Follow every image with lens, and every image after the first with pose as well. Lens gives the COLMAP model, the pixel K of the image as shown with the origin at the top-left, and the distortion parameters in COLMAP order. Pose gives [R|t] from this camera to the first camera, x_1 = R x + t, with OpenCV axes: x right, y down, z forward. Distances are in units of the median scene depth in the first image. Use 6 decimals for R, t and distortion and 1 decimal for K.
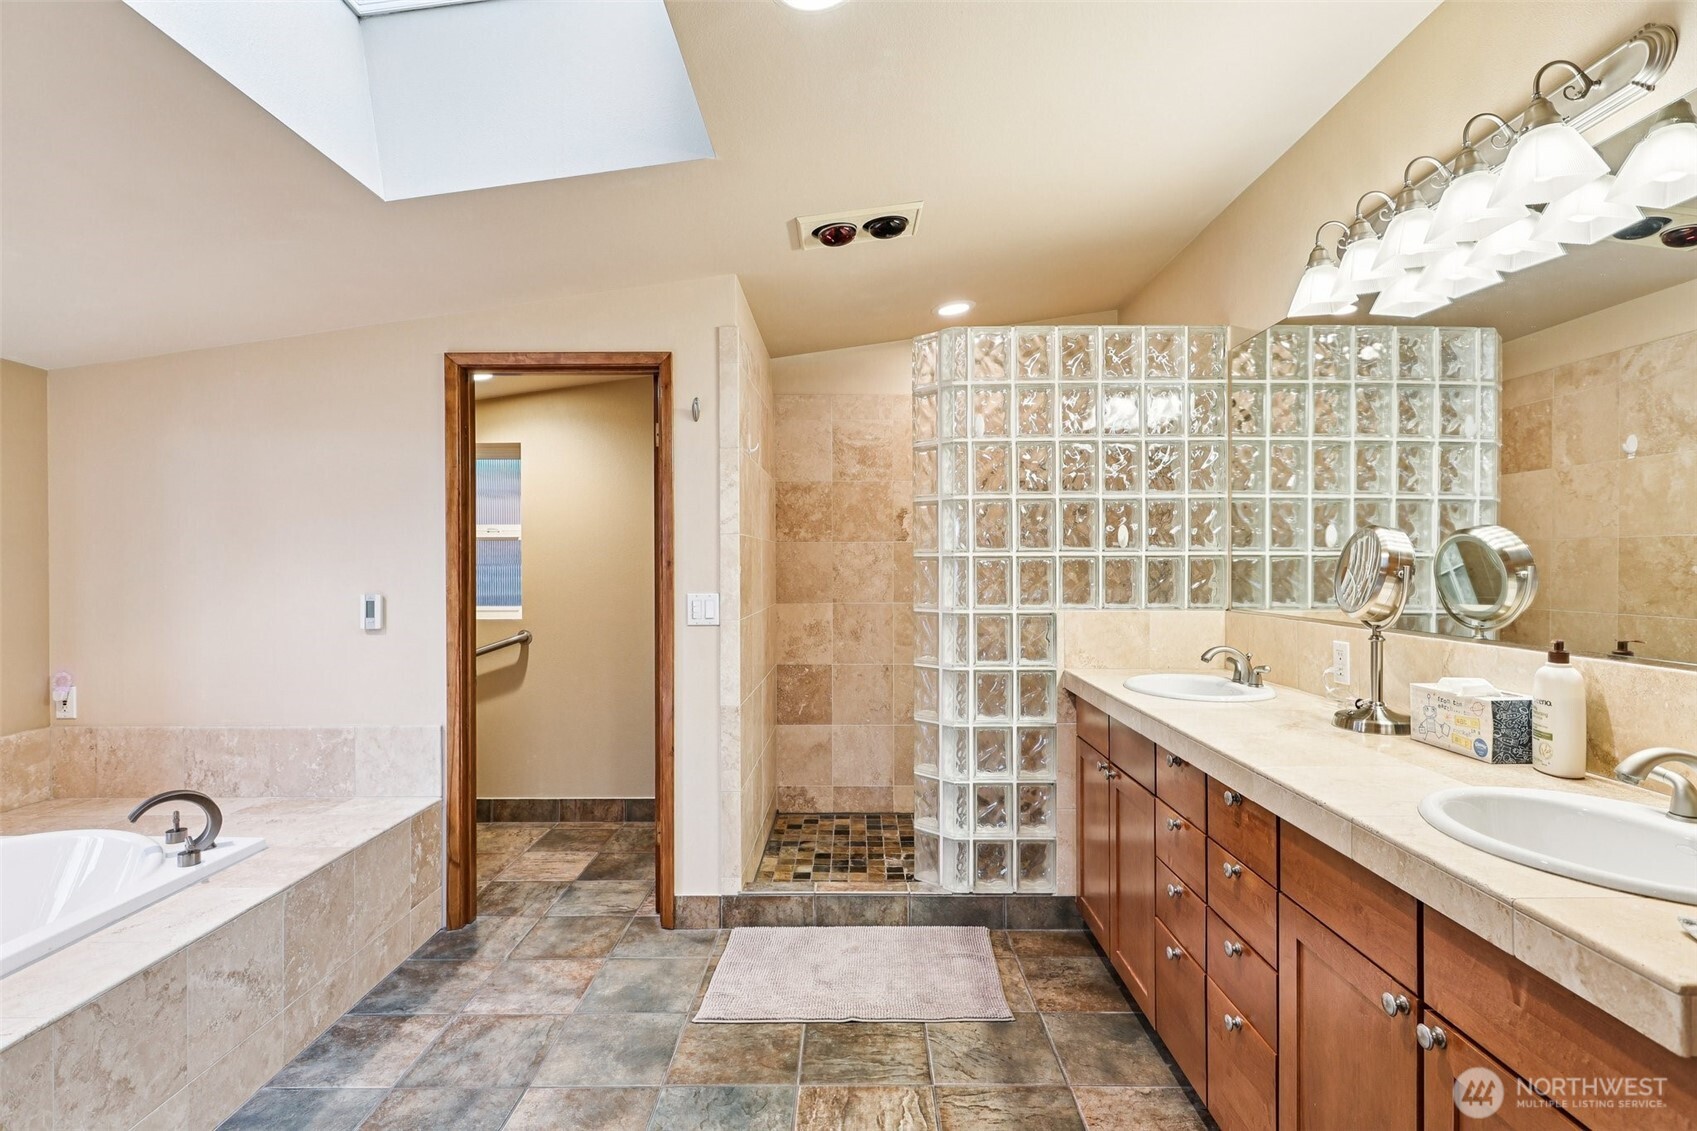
lens RADIAL K [[837.0, 0, 844.7], [0, 837.0, 562.1], [0, 0, 1]] dist [-0.003685, -0.000997]
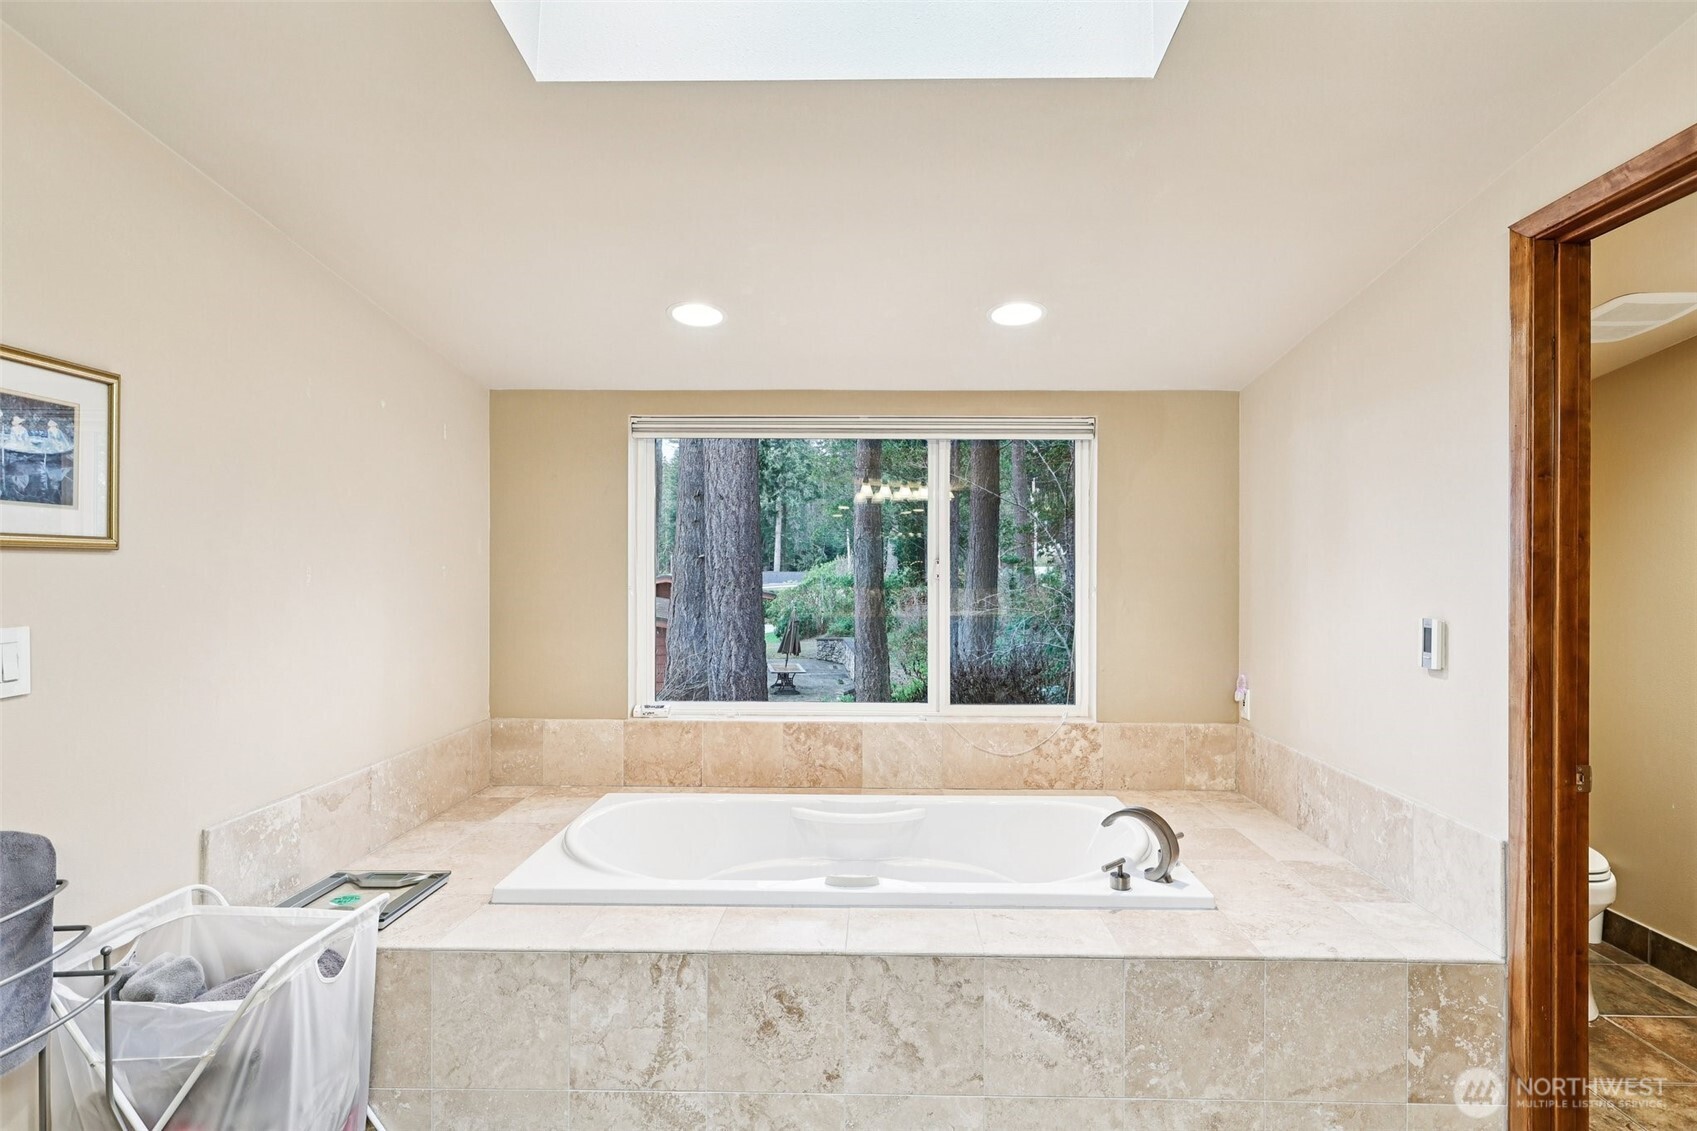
lens RADIAL K [[837.0, 0, 847.4], [0, 837.0, 567.1], [0, 0, 1]] dist [-0.003685, -0.000997]
pose [[-0.004314, 0.000388, -0.999991, 0.171911], [-0.007414, 0.999972, 0.000420, -0.000929], [0.999963, 0.007416, -0.004311, 0.703561]]
